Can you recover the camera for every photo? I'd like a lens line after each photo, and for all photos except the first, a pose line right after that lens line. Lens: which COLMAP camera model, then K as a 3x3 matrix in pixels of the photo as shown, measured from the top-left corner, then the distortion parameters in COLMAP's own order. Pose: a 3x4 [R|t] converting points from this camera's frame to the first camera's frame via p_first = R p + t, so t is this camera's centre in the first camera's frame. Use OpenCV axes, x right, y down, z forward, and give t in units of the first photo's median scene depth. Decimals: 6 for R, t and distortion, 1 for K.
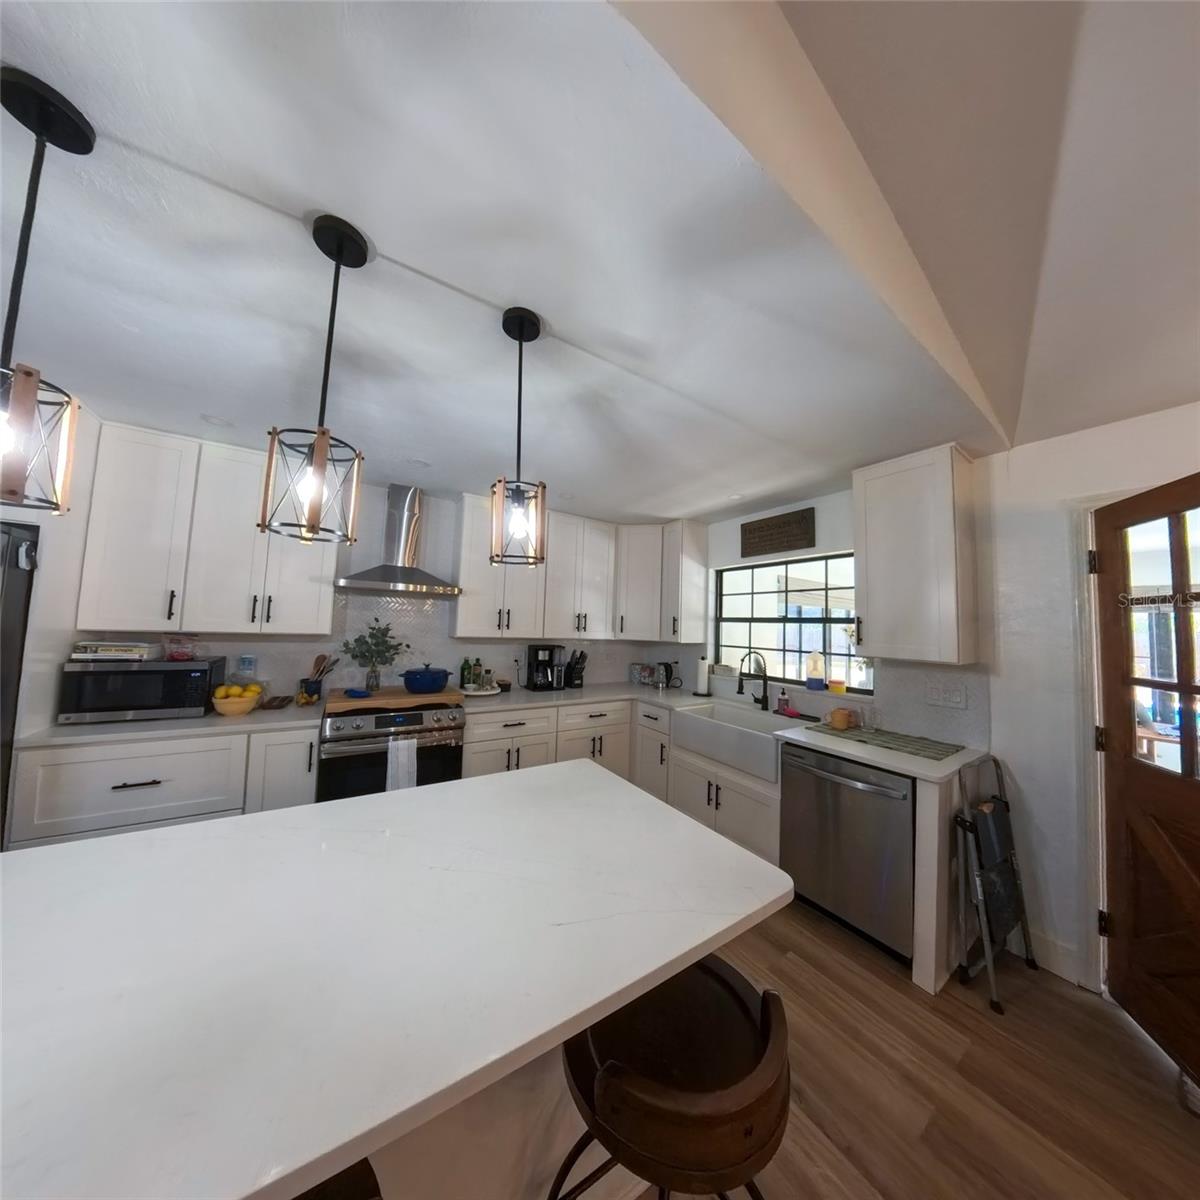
lens RADIAL K [[392.1, 0, 600.0], [0, 392.1, 600.0], [0, 0, 1]] dist [-0.028177, 0.002600]
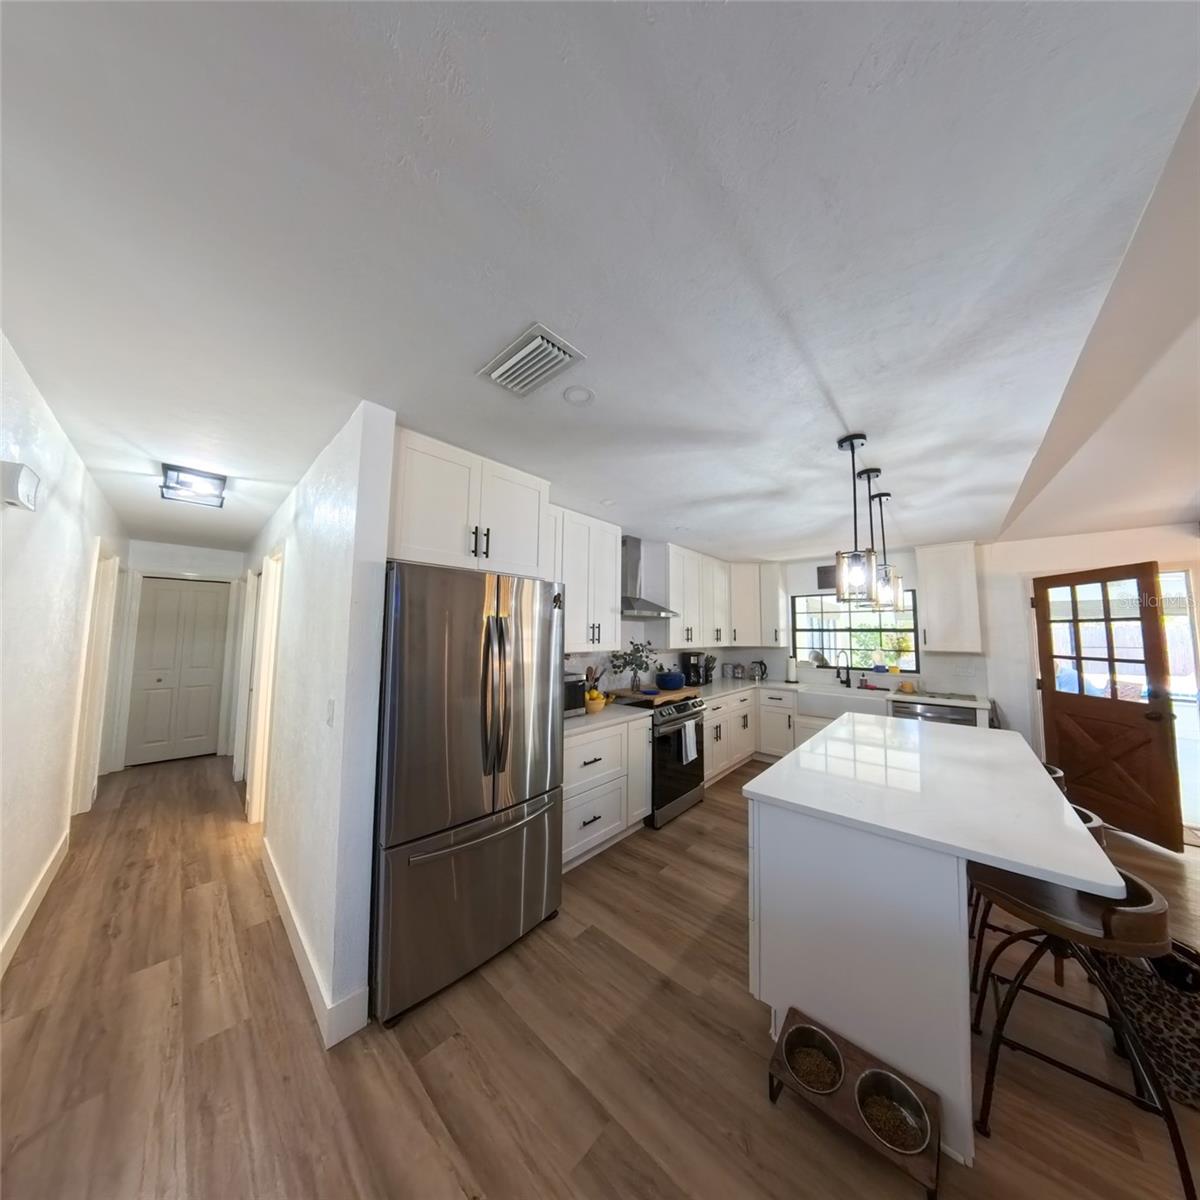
lens RADIAL K [[392.1, 0, 600.0], [0, 392.1, 600.0], [0, 0, 1]] dist [-0.028177, 0.002600]
pose [[0.965397, -0.003036, 0.260767, -0.958517], [0.006303, 0.999912, -0.011693, -0.061334], [-0.260709, 0.012932, 0.965331, -0.263012]]
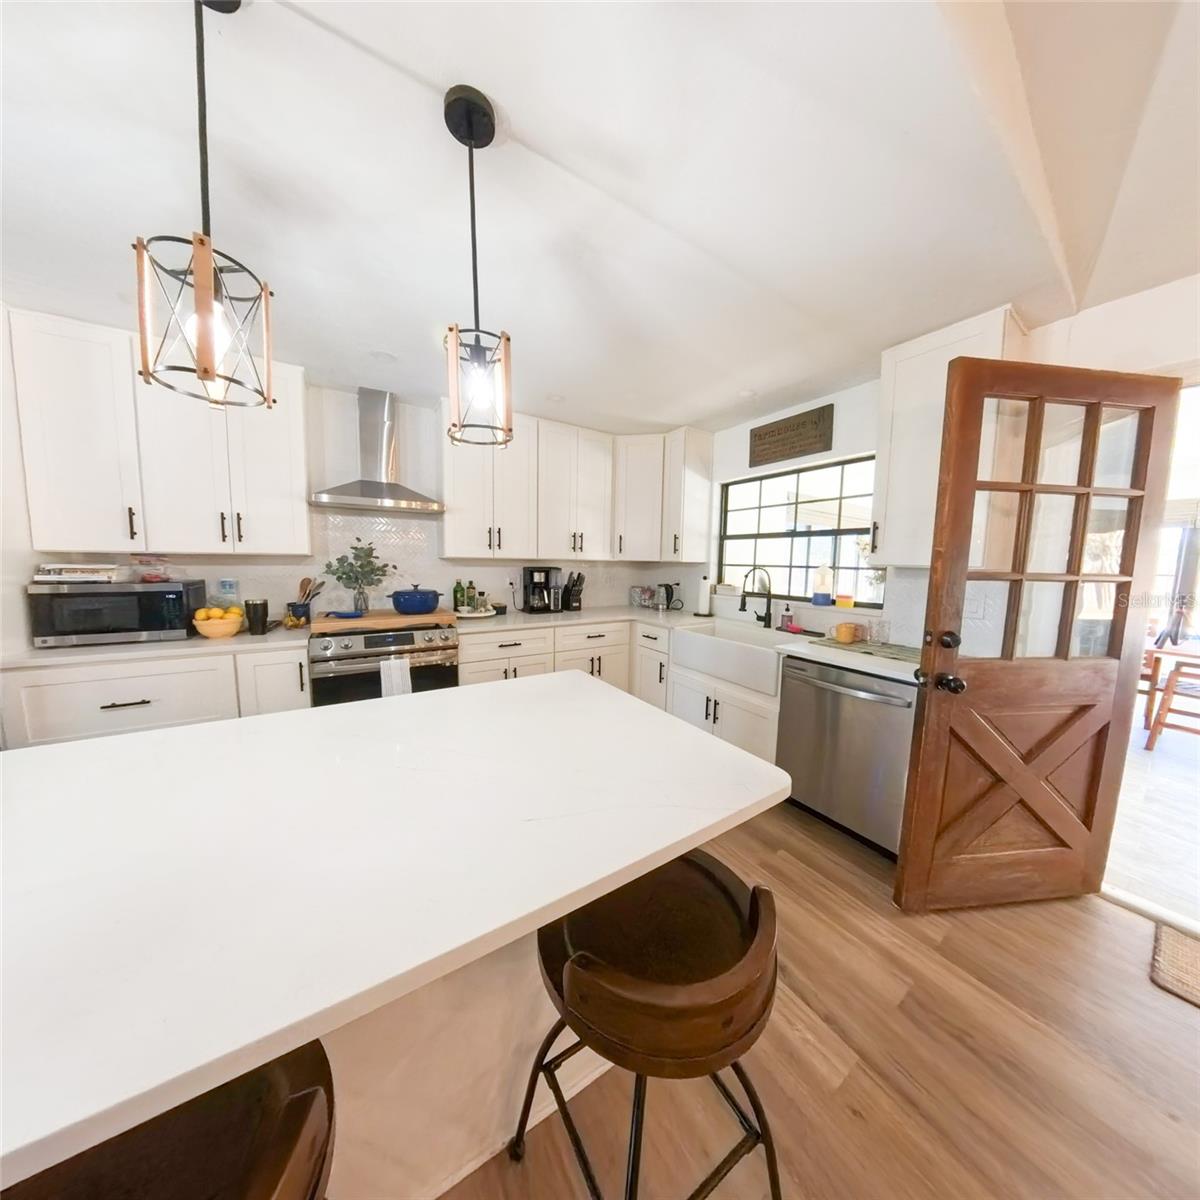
lens RADIAL K [[392.1, 0, 600.0], [0, 392.1, 600.0], [0, 0, 1]] dist [-0.028177, 0.002600]
pose [[0.999787, -0.015759, -0.013341, 0.020762], [0.017739, 0.986231, 0.164421, 0.047575], [0.010567, -0.164623, 0.986300, 0.048250]]
